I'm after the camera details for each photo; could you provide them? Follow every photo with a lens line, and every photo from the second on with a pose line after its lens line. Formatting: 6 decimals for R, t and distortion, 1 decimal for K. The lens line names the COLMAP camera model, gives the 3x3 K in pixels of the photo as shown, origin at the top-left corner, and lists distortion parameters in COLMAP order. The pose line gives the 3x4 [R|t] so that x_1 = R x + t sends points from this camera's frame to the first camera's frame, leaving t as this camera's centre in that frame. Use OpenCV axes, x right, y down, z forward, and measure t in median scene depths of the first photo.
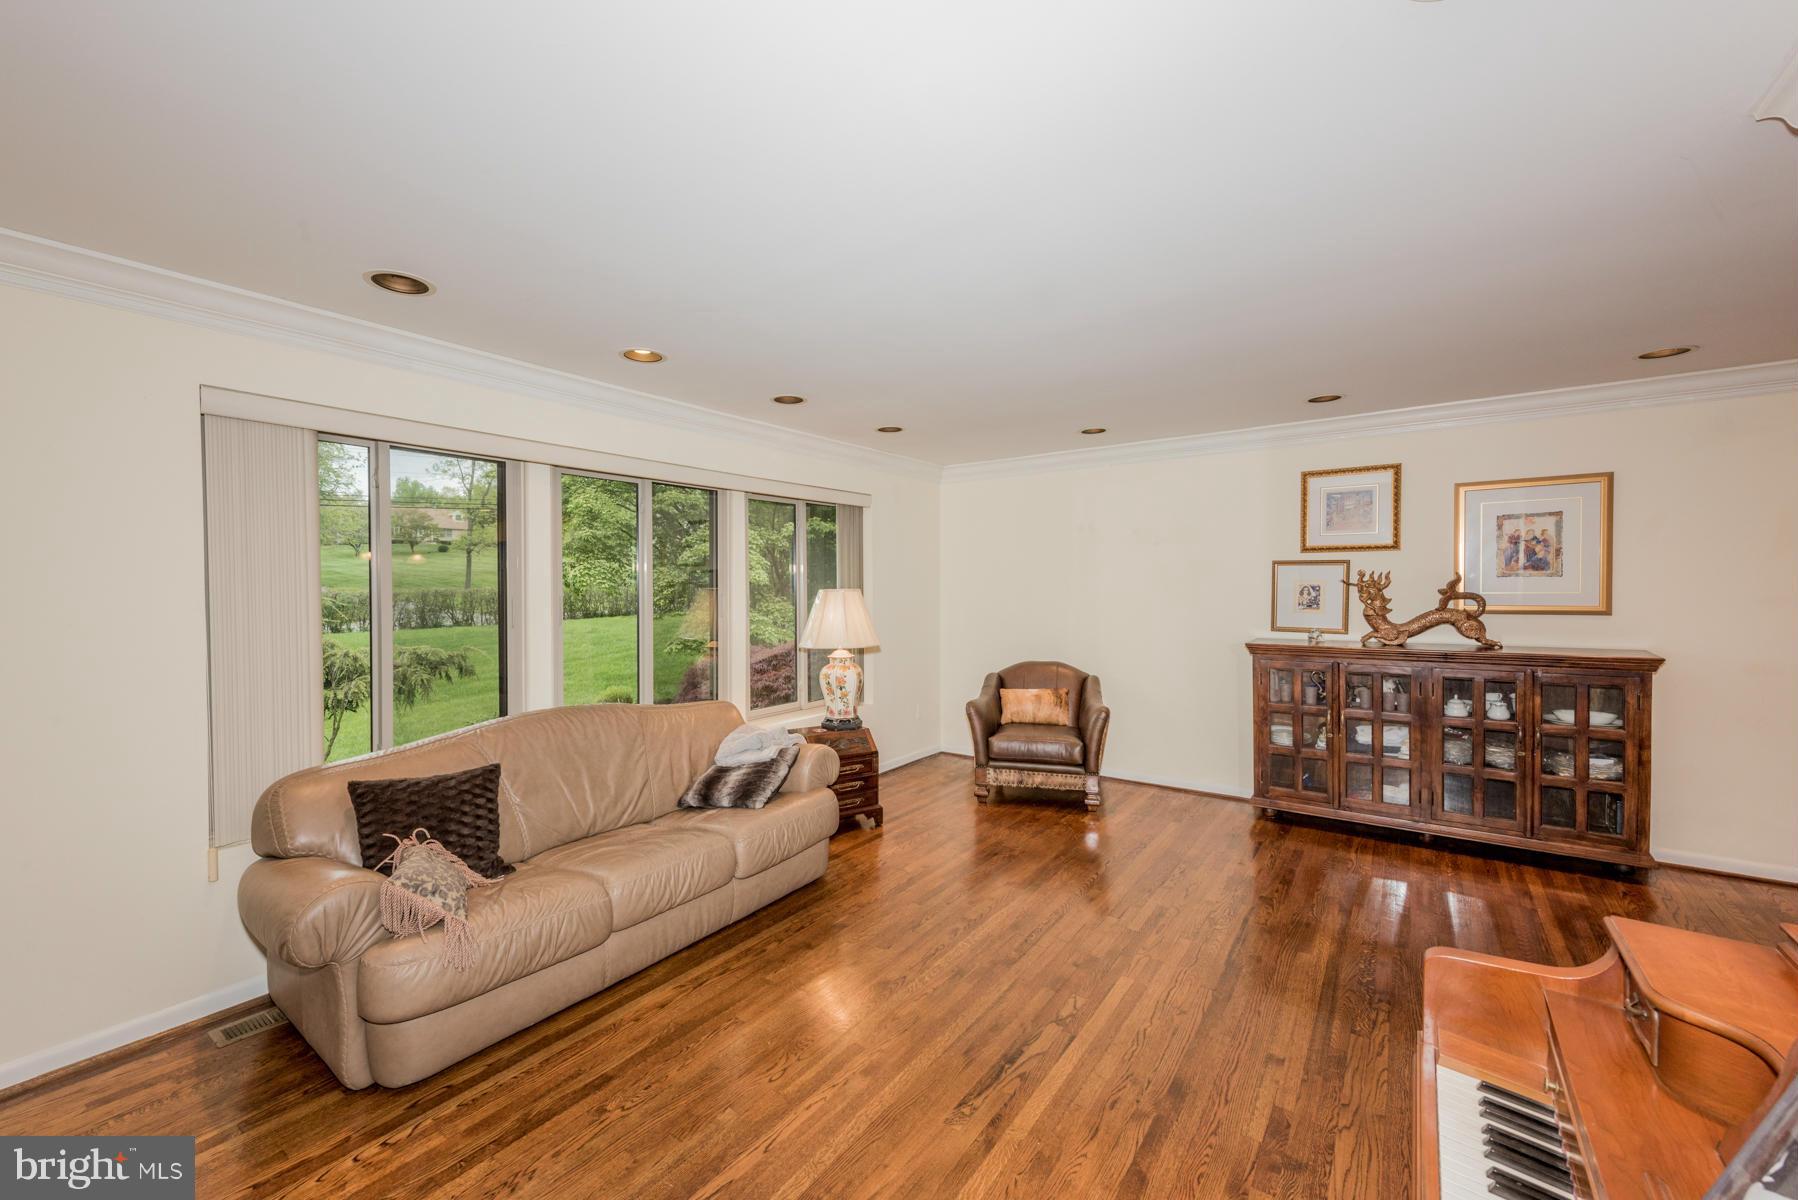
lens RADIAL K [[702.0, 0, 894.9], [0, 702.0, 599.0], [0, 0, 1]] dist [0.006872, 0.000241]
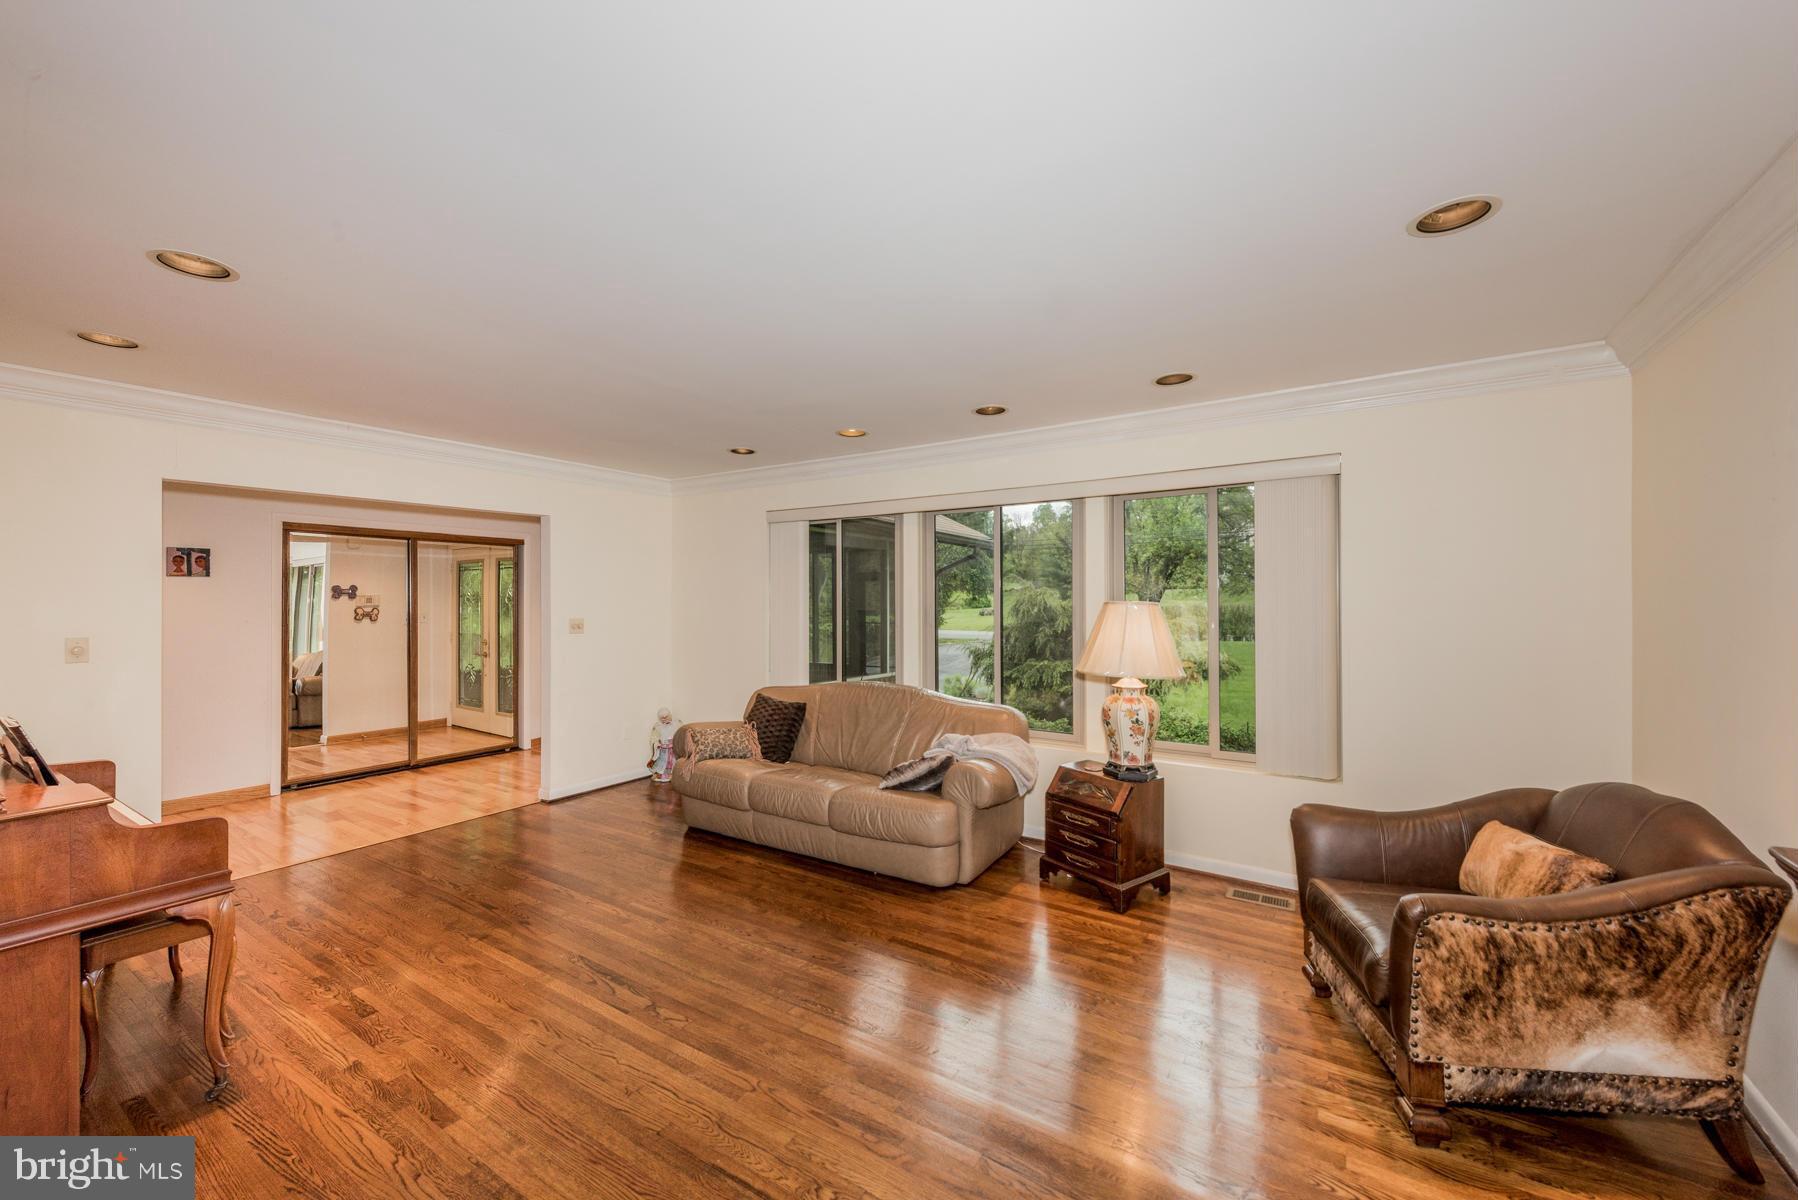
lens RADIAL K [[702.0, 0, 897.8], [0, 702.0, 592.0], [0, 0, 1]] dist [0.006872, 0.000241]
pose [[0.071416, -0.000737, -0.997446, 0.971147], [-0.019477, 0.999808, -0.002133, -0.024871], [0.997256, 0.019580, 0.071388, 0.940259]]
